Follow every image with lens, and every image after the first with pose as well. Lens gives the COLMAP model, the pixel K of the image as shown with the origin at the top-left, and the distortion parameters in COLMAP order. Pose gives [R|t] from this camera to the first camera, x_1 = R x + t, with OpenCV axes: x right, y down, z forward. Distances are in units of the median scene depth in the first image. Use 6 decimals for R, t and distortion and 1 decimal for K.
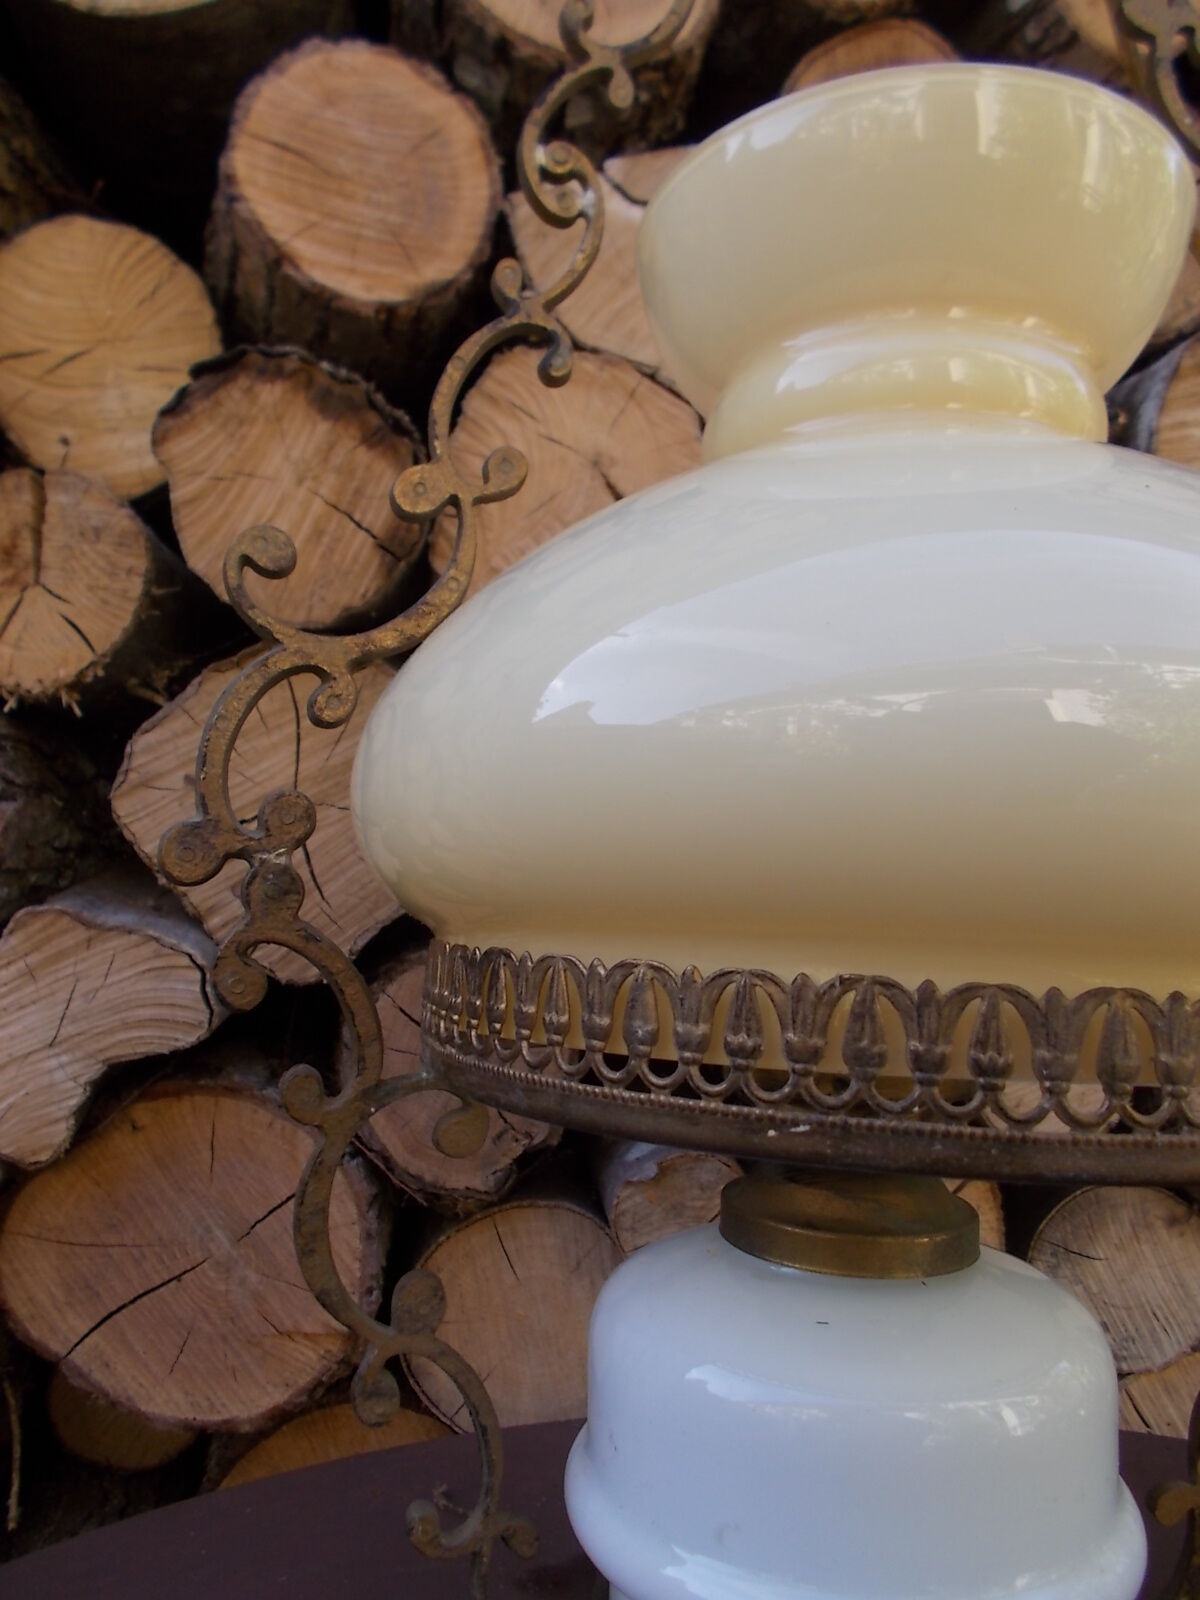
lens RADIAL K [[1215.6, 0, 607.8], [0, 1215.6, 807.6], [0, 0, 1]] dist [0.028005, -0.028833]
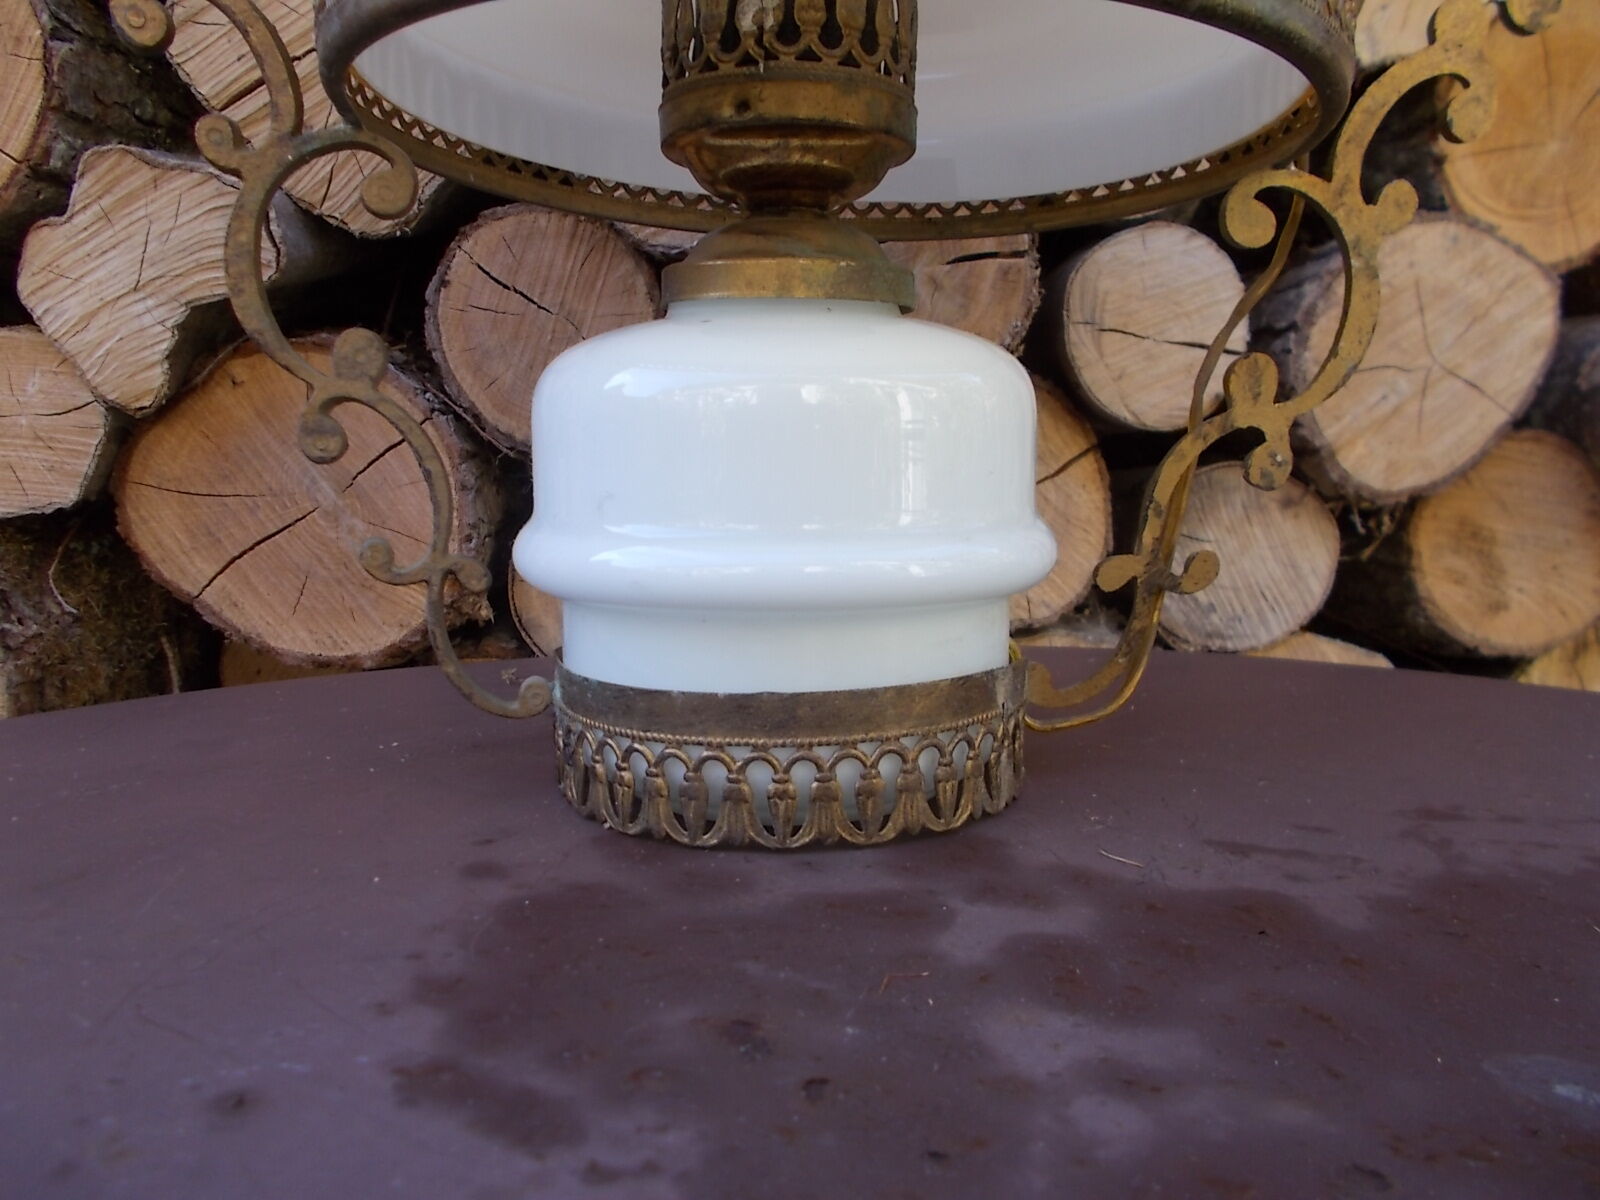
lens RADIAL K [[1215.6, 0, 794.4], [0, 1215.6, 565.5], [0, 0, 1]] dist [0.028005, -0.028833]
pose [[0.996023, -0.011814, -0.088314, 0.186583], [0.027734, 0.983040, 0.181284, 0.243984], [0.084674, -0.183012, 0.979457, -0.016024]]
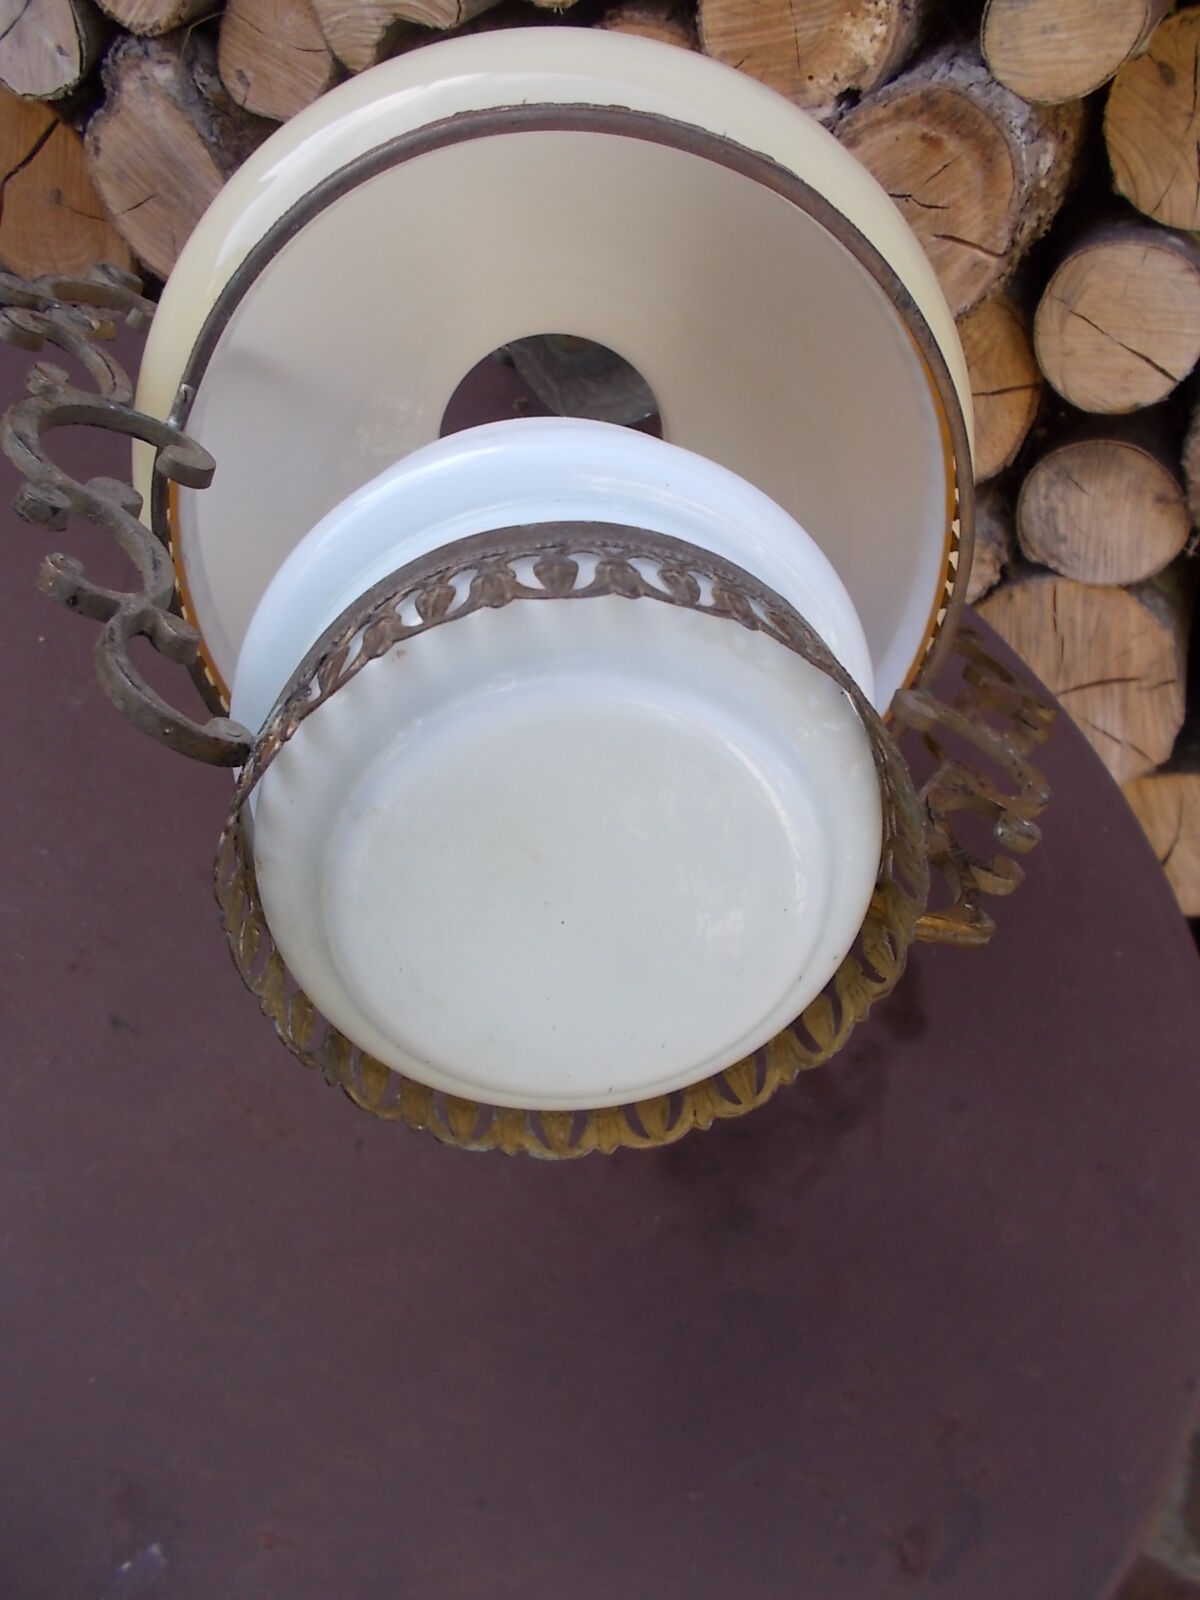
lens RADIAL K [[1215.6, 0, 584.7], [0, 1215.6, 802.8], [0, 0, 1]] dist [0.028005, -0.028833]
pose [[0.824329, 0.532376, -0.192501, 0.476809], [-0.206107, 0.598938, 0.773817, -0.353433], [0.527258, -0.598204, 0.603449, -0.227768]]
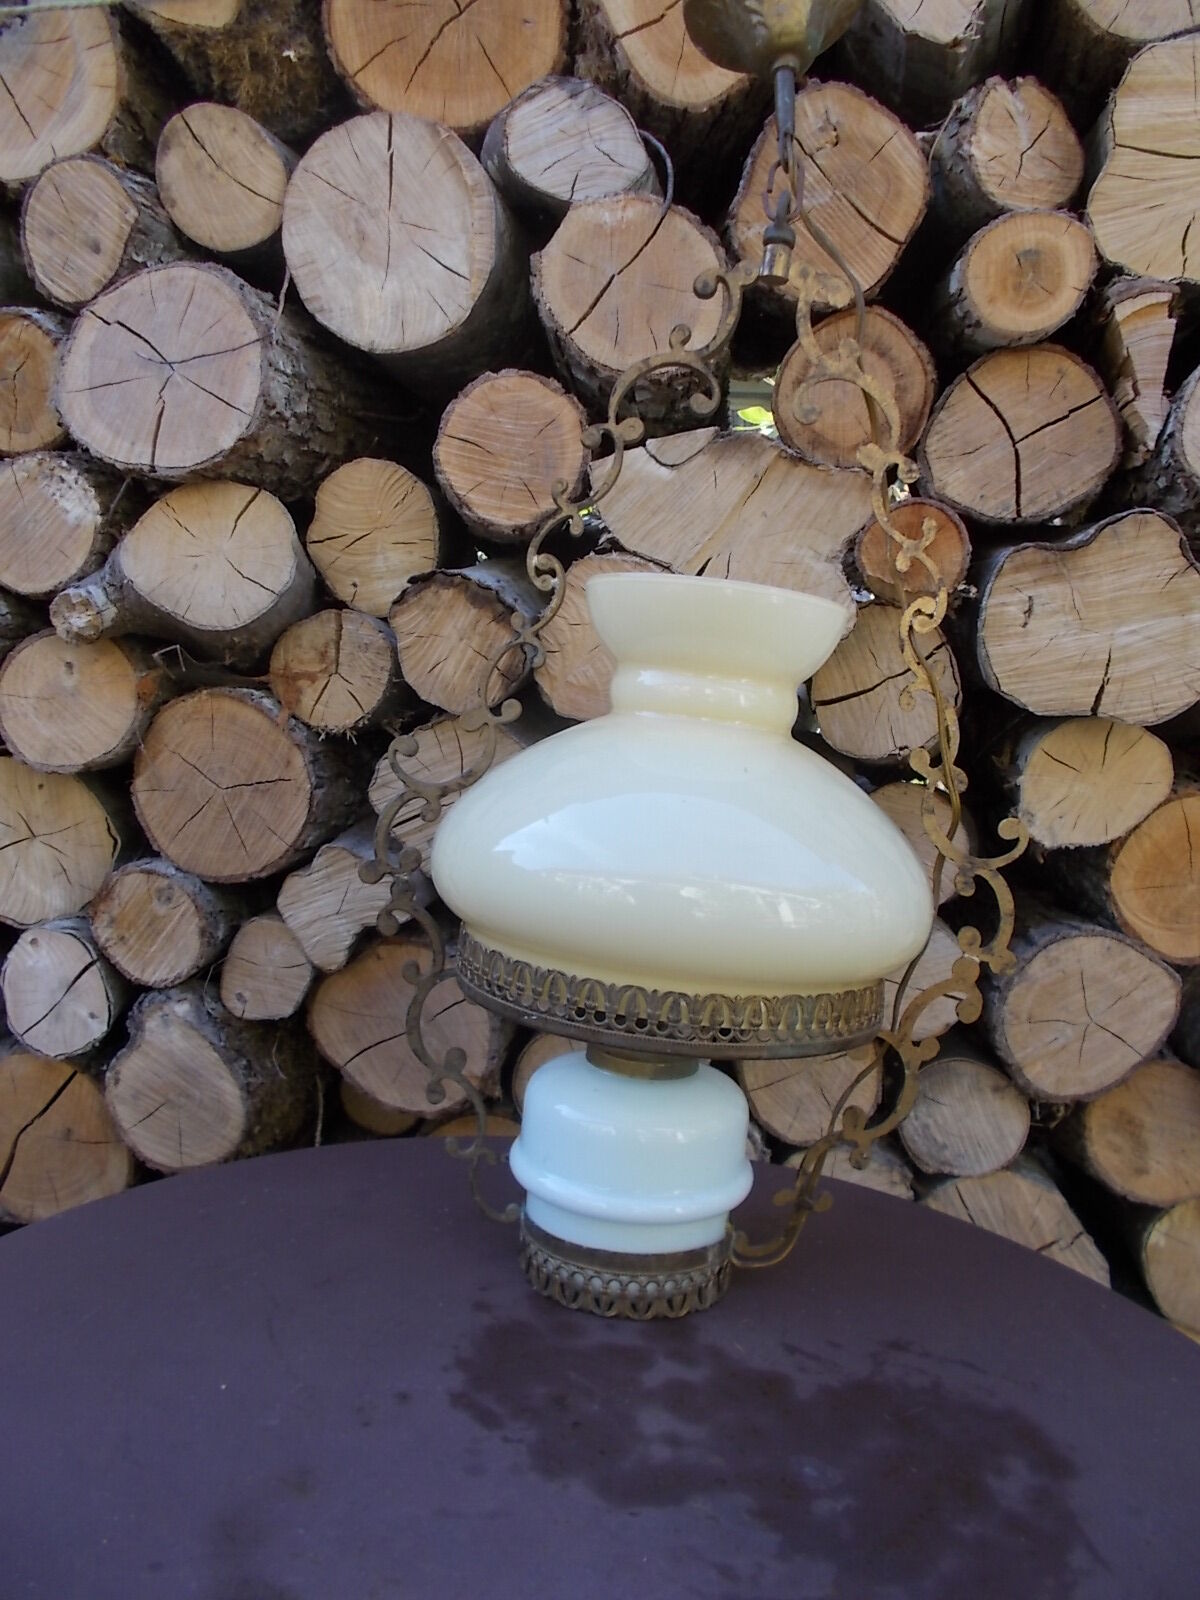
lens RADIAL K [[1215.6, 0, 622.0], [0, 1215.6, 792.2], [0, 0, 1]] dist [0.028005, -0.028833]
pose [[0.965622, 0.088685, -0.244356, 0.429149], [-0.053649, 0.987757, 0.146486, -0.297306], [0.254355, -0.128340, 0.958557, -0.705168]]
